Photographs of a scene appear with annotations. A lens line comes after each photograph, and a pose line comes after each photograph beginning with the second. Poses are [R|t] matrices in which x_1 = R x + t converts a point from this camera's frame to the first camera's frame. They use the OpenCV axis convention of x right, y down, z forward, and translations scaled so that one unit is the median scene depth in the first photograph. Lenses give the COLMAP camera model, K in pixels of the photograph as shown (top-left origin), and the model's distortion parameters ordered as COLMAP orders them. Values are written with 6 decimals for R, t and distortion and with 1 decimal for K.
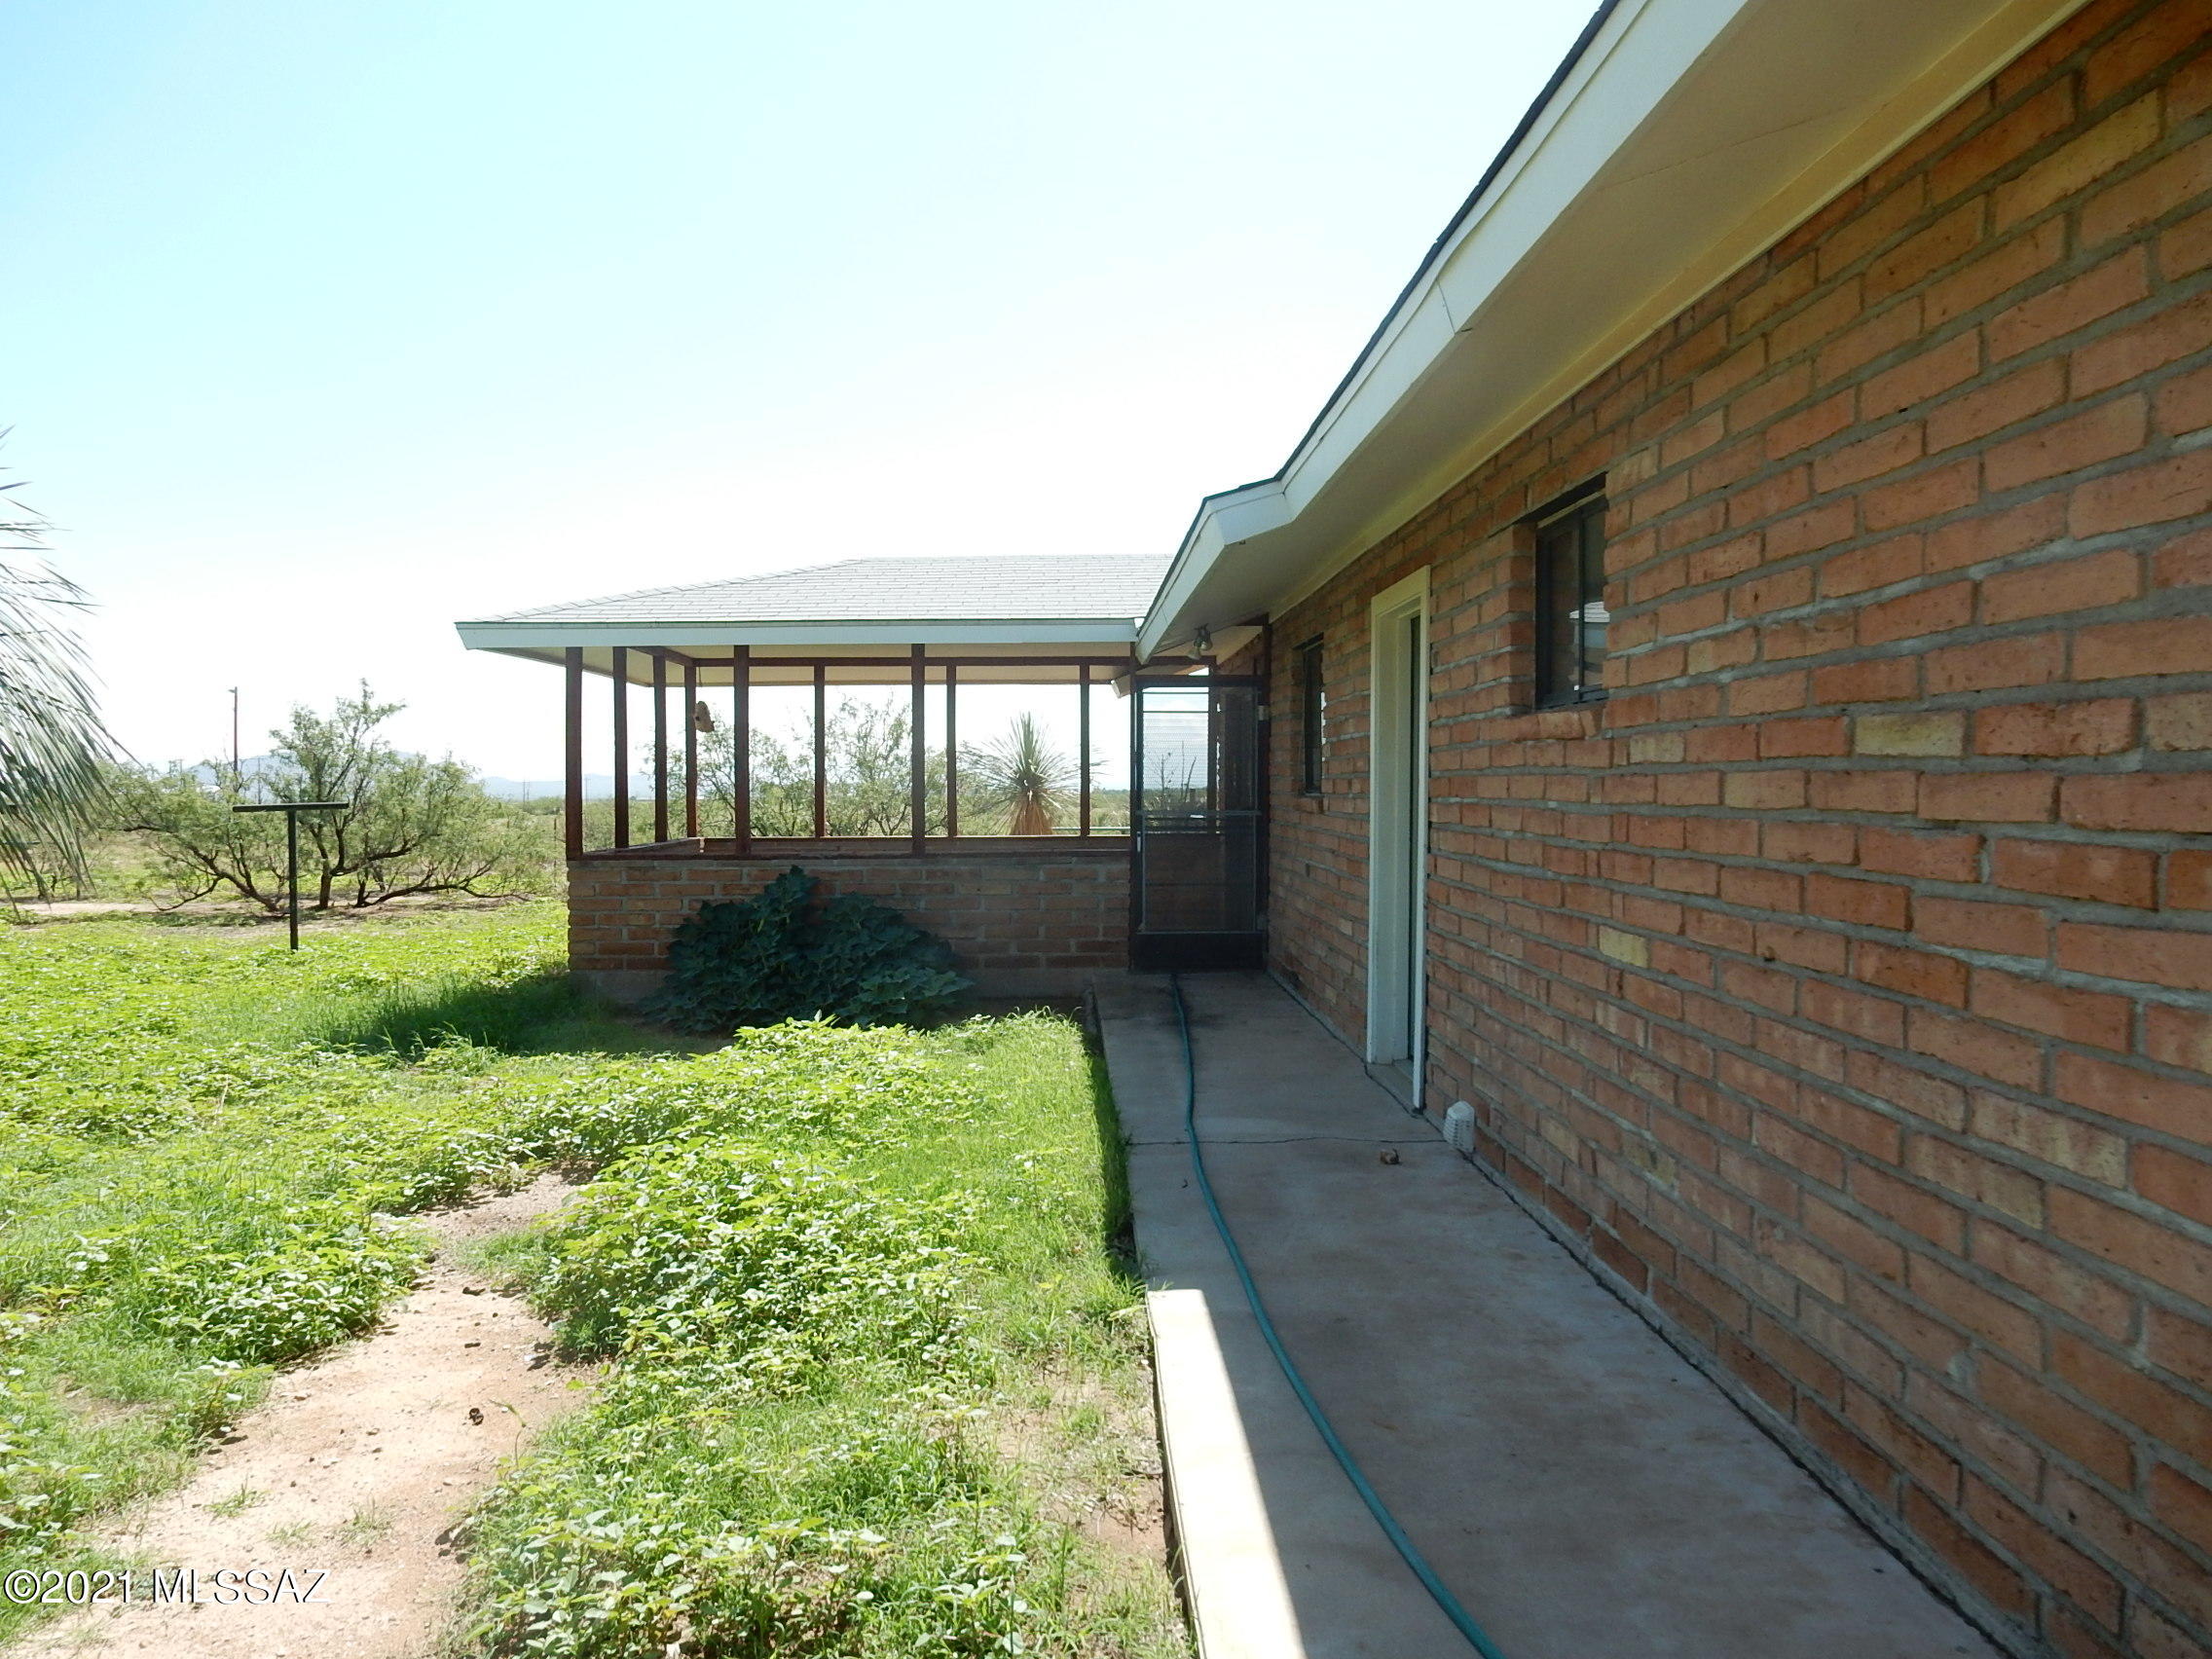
lens RADIAL K [[1604.2, 0, 1105.4], [0, 1604.2, 831.2], [0, 0, 1]] dist [-0.012787, -0.001118]
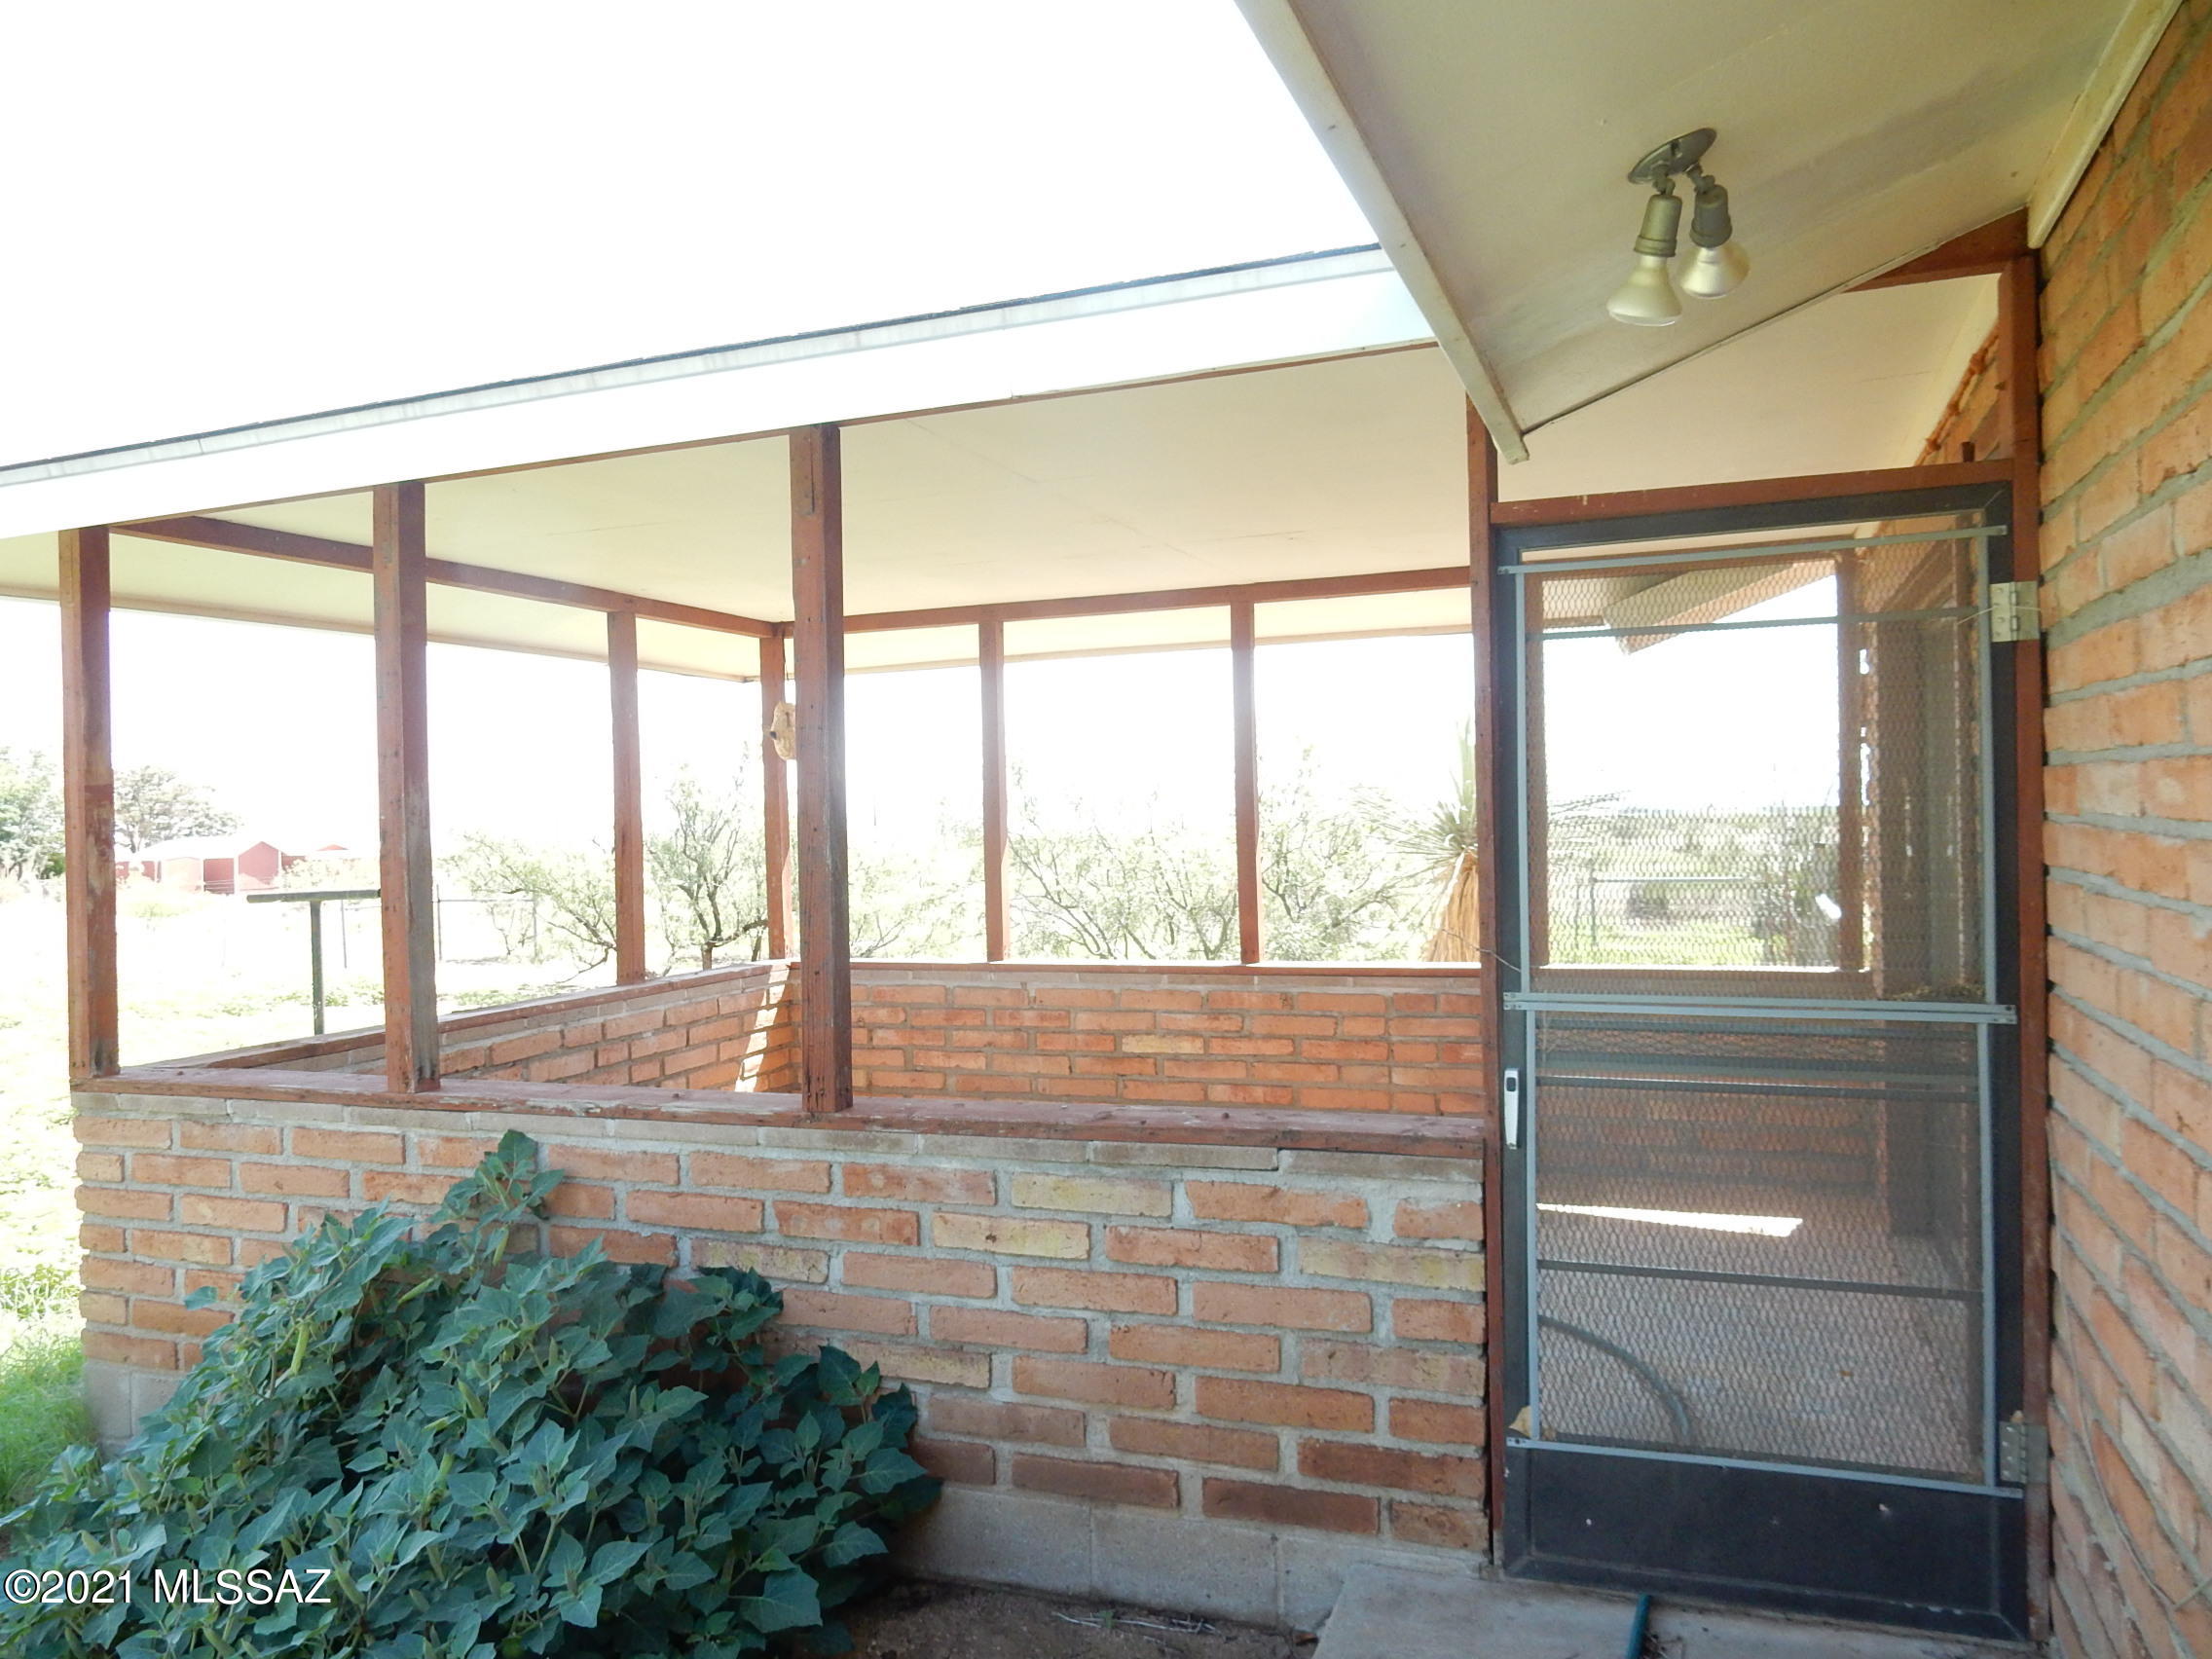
lens RADIAL K [[1604.2, 0, 1103.9], [0, 1604.2, 821.1], [0, 0, 1]] dist [-0.012787, -0.001118]
pose [[0.923196, -0.019939, -0.383812, 0.062834], [0.011737, 0.999650, -0.023700, -0.036952], [0.384150, 0.017375, 0.923107, 0.718020]]
